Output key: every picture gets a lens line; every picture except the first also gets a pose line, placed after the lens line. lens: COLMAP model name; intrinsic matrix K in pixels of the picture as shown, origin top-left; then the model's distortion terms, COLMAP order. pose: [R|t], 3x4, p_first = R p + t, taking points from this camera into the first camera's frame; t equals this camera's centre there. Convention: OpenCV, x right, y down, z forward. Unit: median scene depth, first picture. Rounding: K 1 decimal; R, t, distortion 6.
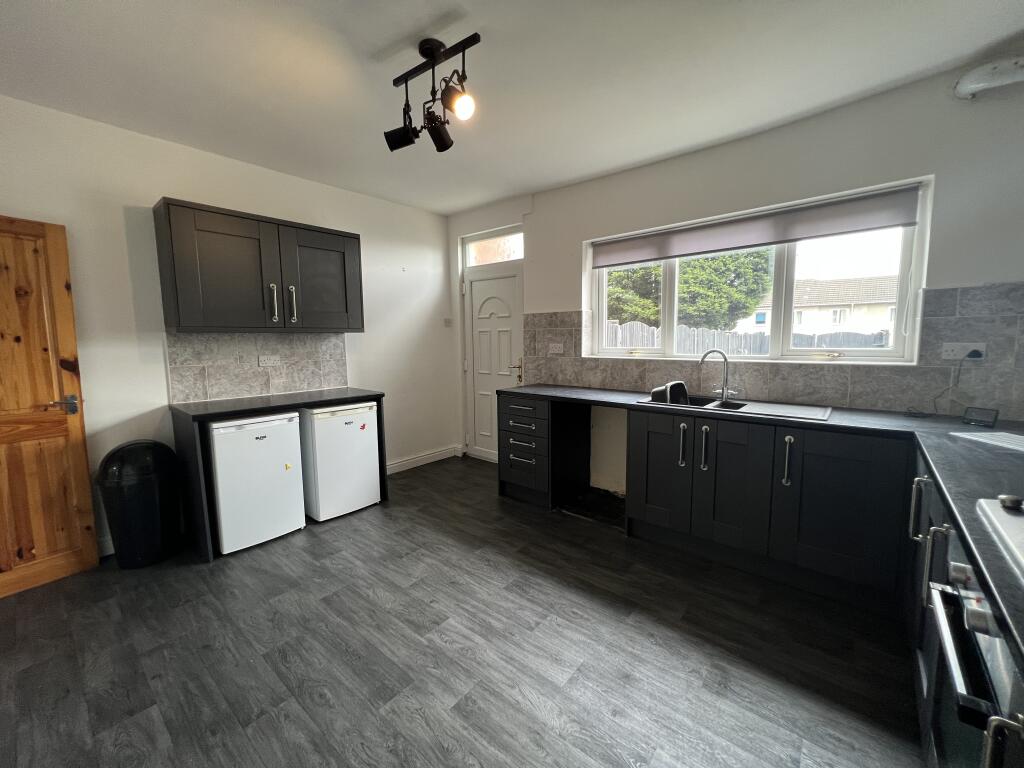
lens RADIAL K [[410.2, 0, 511.4], [0, 410.2, 382.0], [0, 0, 1]] dist [-0.001690, 0.000239]
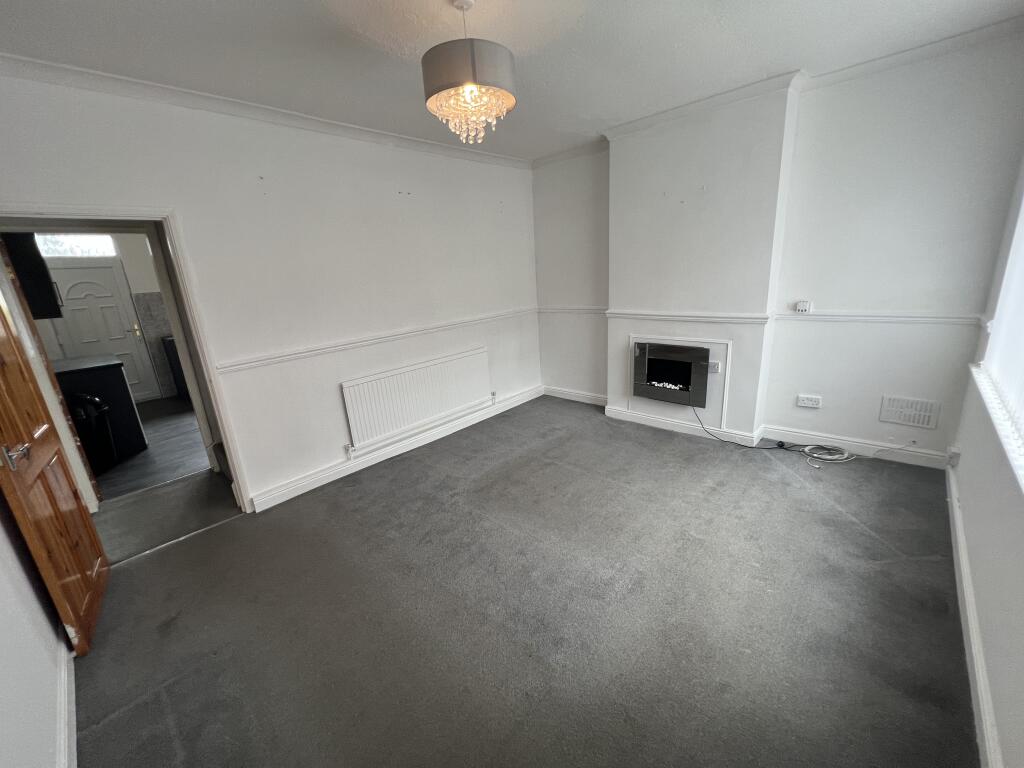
lens RADIAL K [[410.2, 0, 511.4], [0, 410.2, 382.0], [0, 0, 1]] dist [-0.001690, 0.000239]
pose [[0.046308, -0.262530, 0.963812, -2.274460], [0.171891, 0.952549, 0.251204, 0.005010], [-0.984027, 0.154038, 0.089237, -0.710195]]
